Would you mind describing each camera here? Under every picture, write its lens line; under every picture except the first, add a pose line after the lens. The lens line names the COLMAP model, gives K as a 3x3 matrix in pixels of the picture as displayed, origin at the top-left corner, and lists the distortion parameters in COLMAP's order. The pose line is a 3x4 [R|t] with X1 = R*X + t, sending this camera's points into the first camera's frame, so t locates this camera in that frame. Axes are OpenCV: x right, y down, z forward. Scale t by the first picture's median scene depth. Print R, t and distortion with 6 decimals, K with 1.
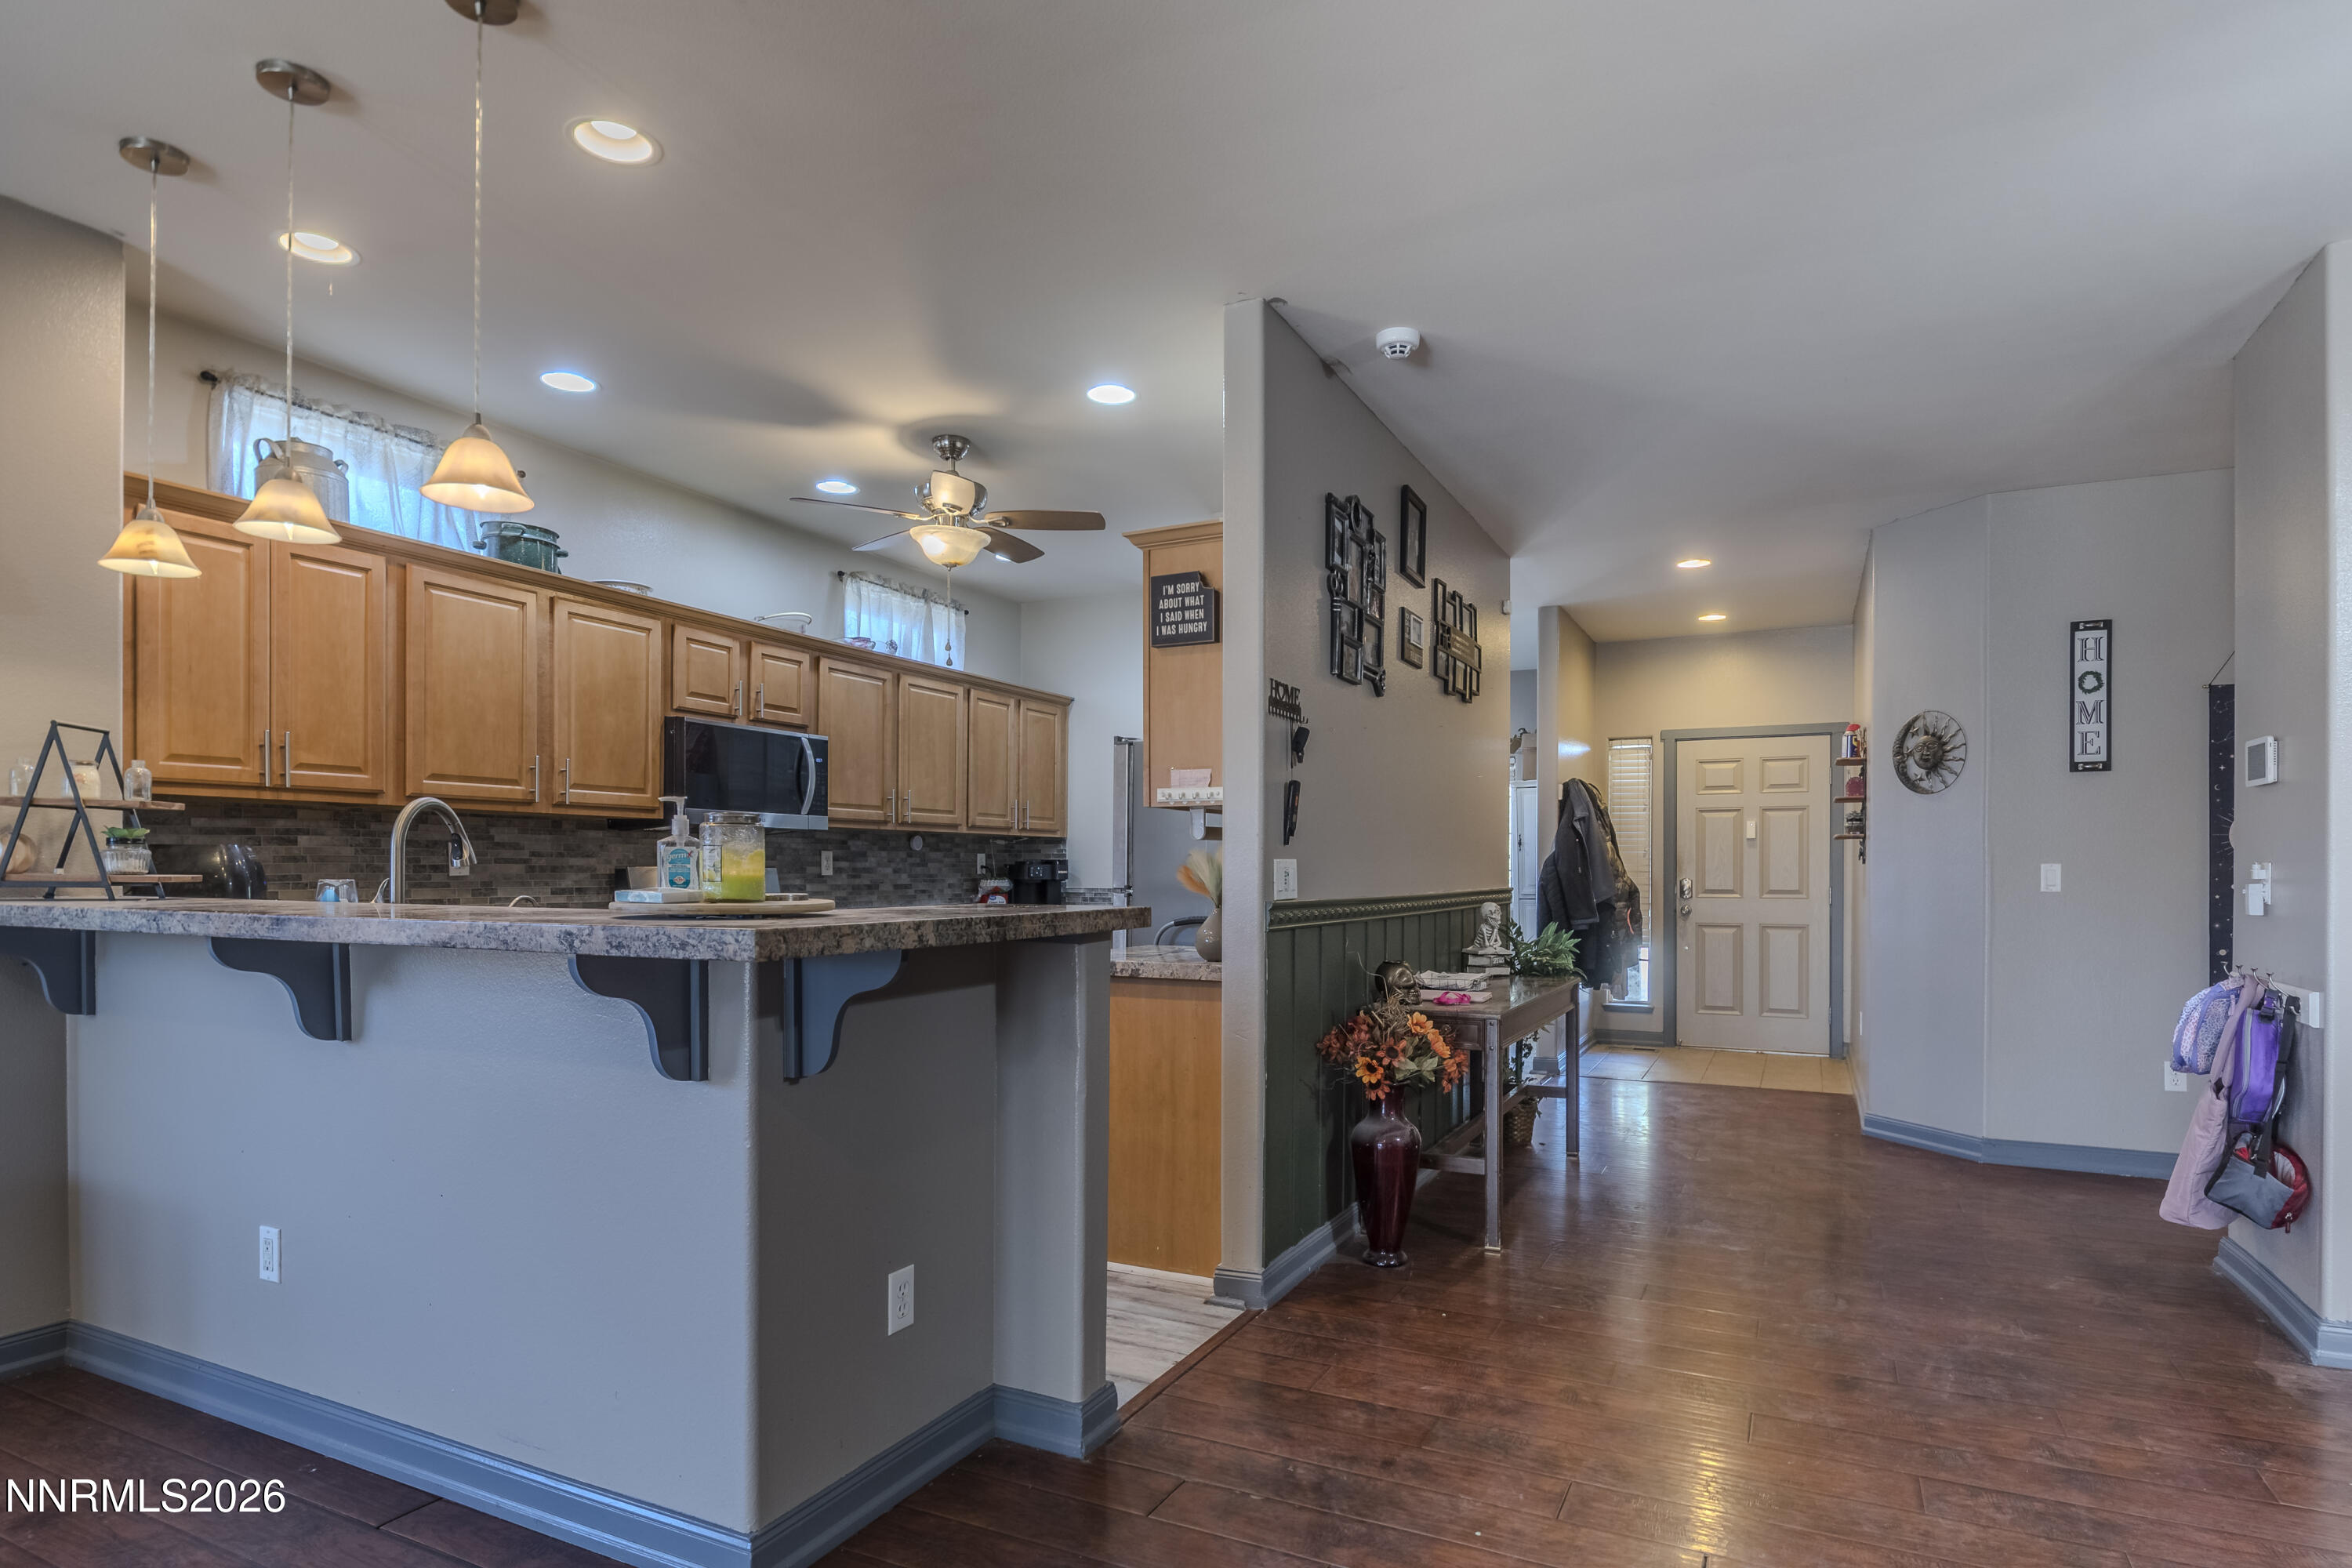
lens RADIAL K [[1265.8, 0, 1209.4], [0, 1265.8, 872.1], [0, 0, 1]] dist [0.012638, -0.015043]
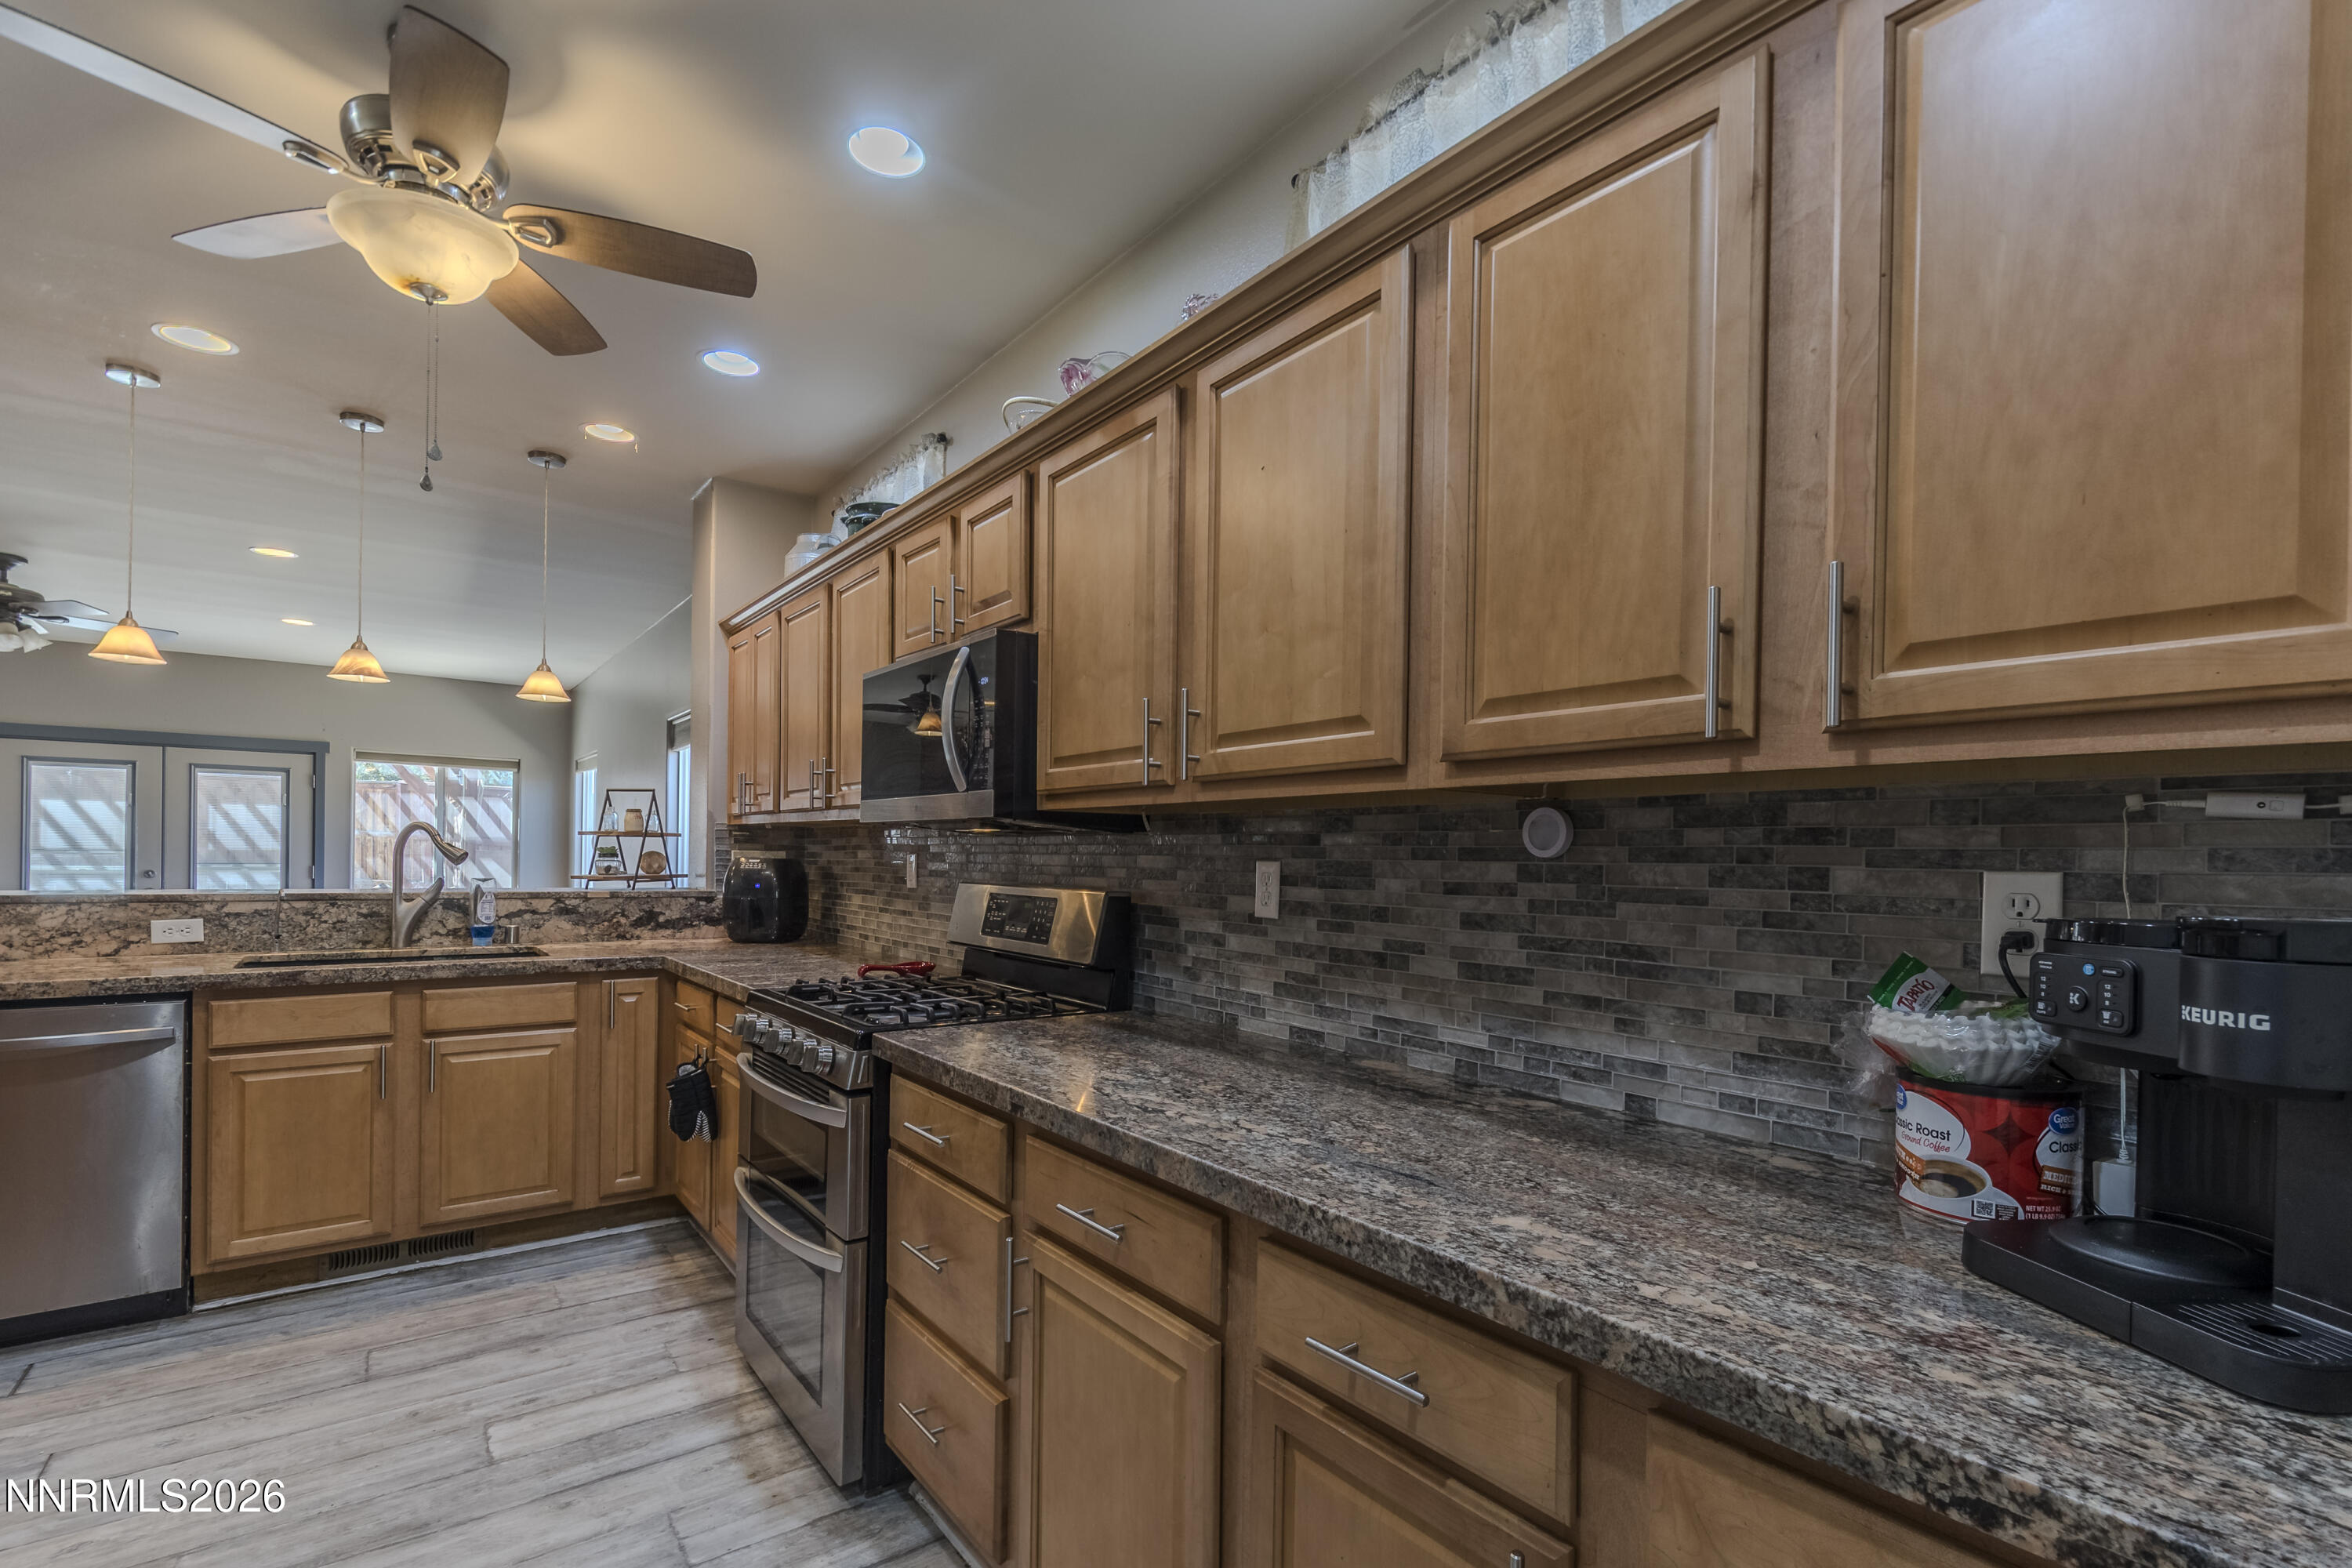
lens RADIAL K [[1025.5, 0, 1230.3], [0, 1025.5, 857.8], [0, 0, 1]] dist [0.001549, -0.003715]
pose [[-0.419338, -0.019144, -0.907628, 0.024699], [-0.025299, 0.999636, -0.009396, -0.018561], [0.907478, 0.019022, -0.419669, 1.481829]]
